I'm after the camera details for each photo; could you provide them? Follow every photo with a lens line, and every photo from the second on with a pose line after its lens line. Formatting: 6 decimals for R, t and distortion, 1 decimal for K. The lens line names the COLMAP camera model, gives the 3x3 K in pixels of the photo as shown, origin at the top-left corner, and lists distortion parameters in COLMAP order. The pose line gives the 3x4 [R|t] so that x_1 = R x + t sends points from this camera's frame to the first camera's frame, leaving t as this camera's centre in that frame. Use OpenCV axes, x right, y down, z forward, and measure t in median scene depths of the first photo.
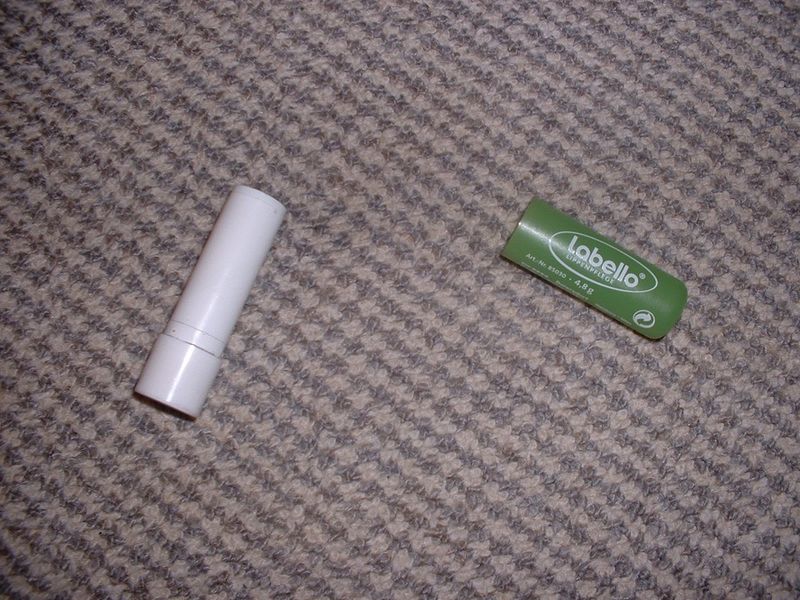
lens RADIAL K [[942.3, 0, 416.4], [0, 942.3, 294.6], [0, 0, 1]] dist [-0.230489, 0.175523]
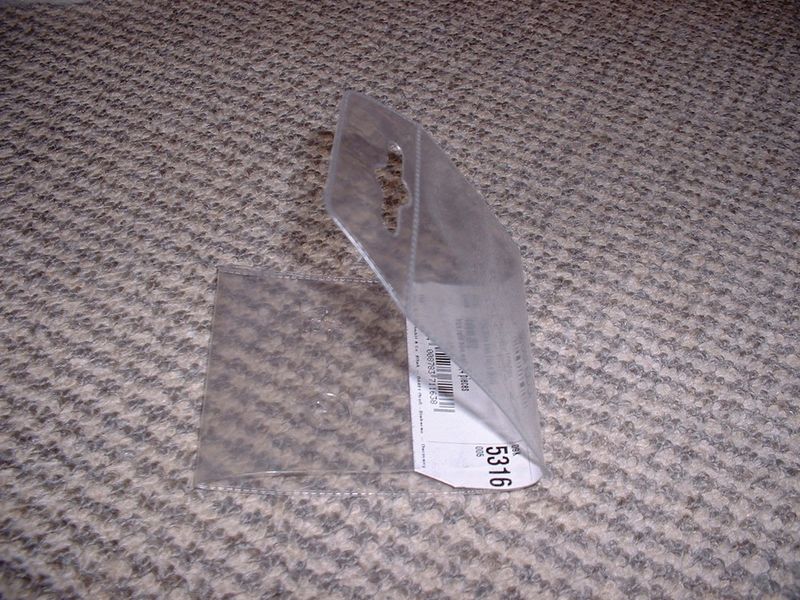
lens RADIAL K [[942.3, 0, 416.4], [0, 942.3, 294.6], [0, 0, 1]] dist [-0.230489, 0.175523]
pose [[0.976692, -0.101325, 0.189225, -0.252477], [0.185901, 0.840010, -0.509730, 0.081128], [-0.107302, 0.533026, 0.839267, 0.232306]]
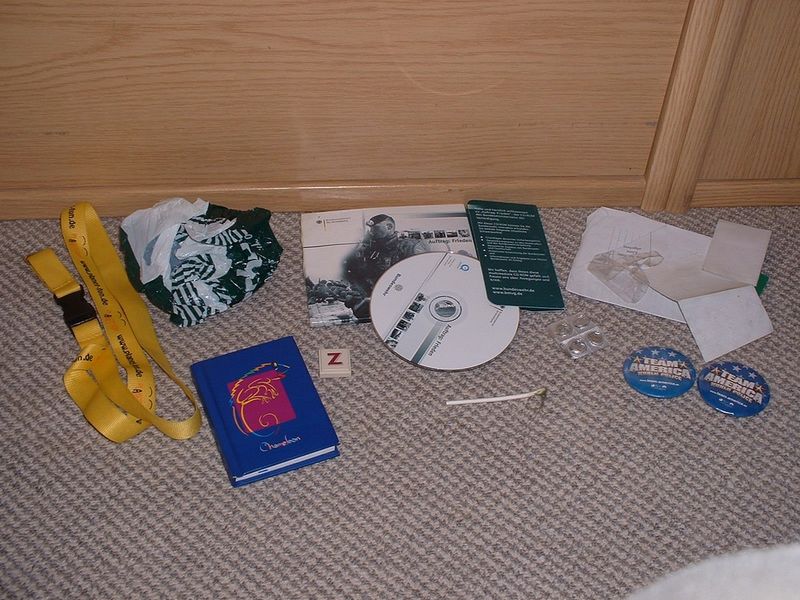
lens RADIAL K [[1072.8, 0, 417.7], [0, 1072.8, 294.3], [0, 0, 1]] dist [-0.203845, 0.395053]
pose [[0.998829, 0.036730, -0.031504, 0.180044], [-0.047740, 0.854301, -0.517582, 0.213619], [0.007903, 0.518479, 0.855054, -1.365519]]
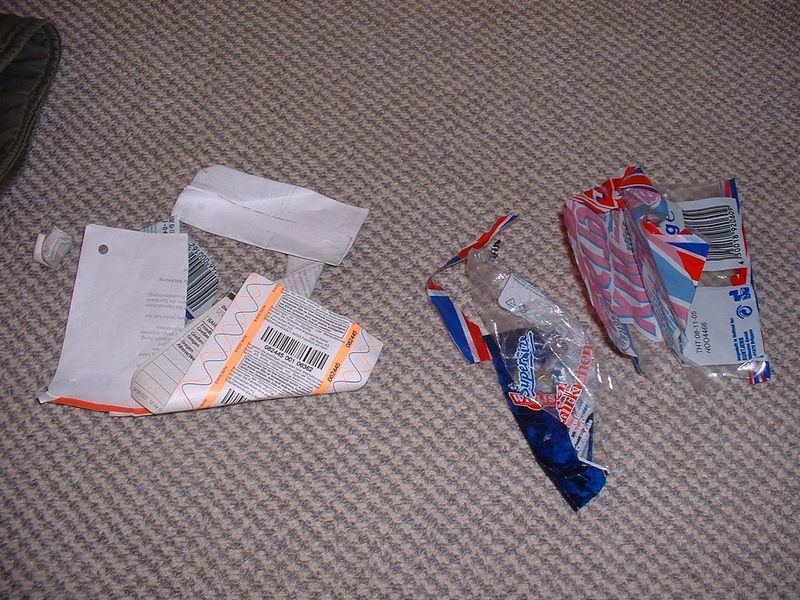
lens RADIAL K [[946.9, 0, 413.0], [0, 946.9, 289.5], [0, 0, 1]] dist [-0.226331, 0.184061]
pose [[0.991796, 0.118802, -0.047197, -0.238478], [-0.127702, 0.937505, -0.323691, -0.038062], [0.005793, 0.327062, 0.944985, -0.711313]]
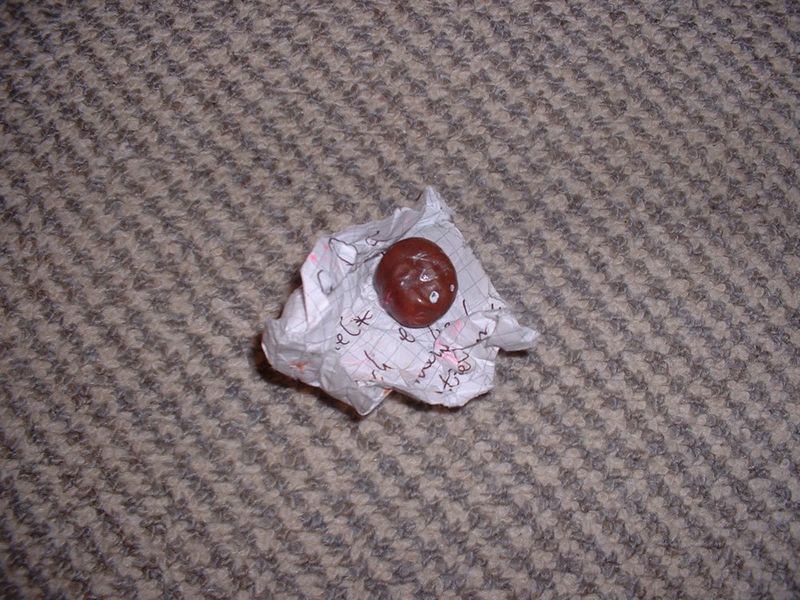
lens RADIAL K [[942.3, 0, 416.4], [0, 942.3, 294.6], [0, 0, 1]] dist [-0.230489, 0.175523]
pose [[0.979168, 0.194543, -0.058166, -0.183045], [-0.197773, 0.978638, -0.056151, -0.358411], [0.046000, 0.066485, 0.996726, 0.180990]]
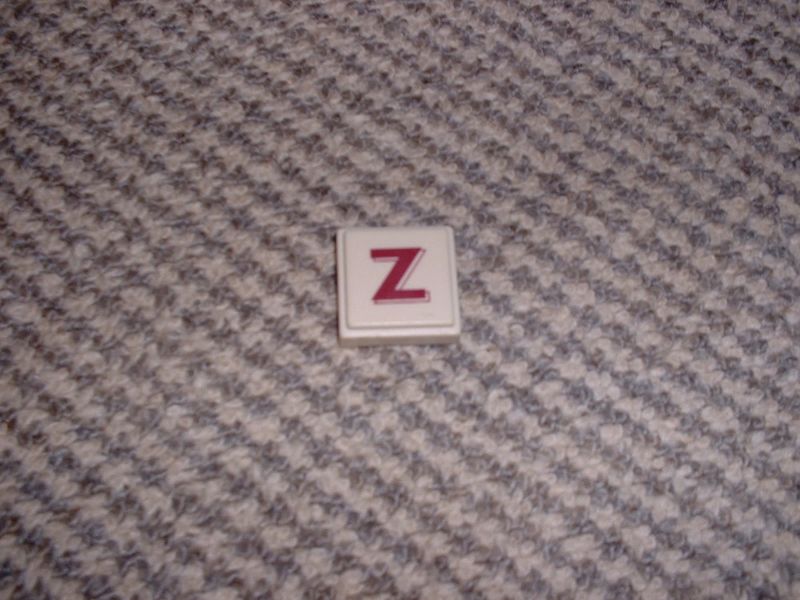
lens RADIAL K [[1071.5, 0, 419.2], [0, 1071.5, 299.0], [0, 0, 1]] dist [-0.223199, 0.360262]
pose [[0.999531, -0.021847, 0.021439, 0.004593], [0.025642, 0.980126, -0.196710, -0.213681], [-0.016715, 0.197167, 0.980227, 0.288286]]
